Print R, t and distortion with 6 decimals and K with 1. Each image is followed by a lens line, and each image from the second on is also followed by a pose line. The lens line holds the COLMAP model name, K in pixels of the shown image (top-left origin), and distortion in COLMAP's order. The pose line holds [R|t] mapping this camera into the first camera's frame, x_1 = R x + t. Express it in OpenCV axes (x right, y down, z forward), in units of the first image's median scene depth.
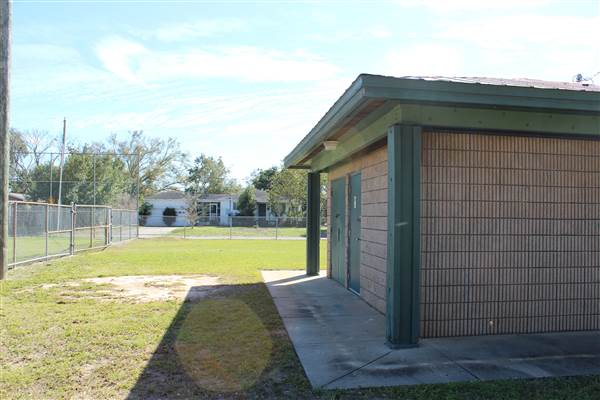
lens RADIAL K [[497.5, 0, 303.3], [0, 497.5, 207.9], [0, 0, 1]] dist [-0.154533, 0.121984]
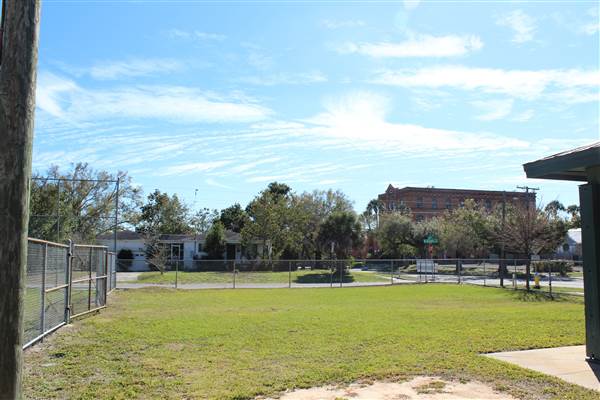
lens RADIAL K [[497.7, 0, 303.8], [0, 497.7, 203.2], [0, 0, 1]] dist [-0.172004, 0.138303]
pose [[0.990596, 0.004190, 0.136757, -0.060720], [0.008732, 0.995558, -0.093749, 0.001201], [-0.136543, 0.094062, 0.986158, 0.083586]]
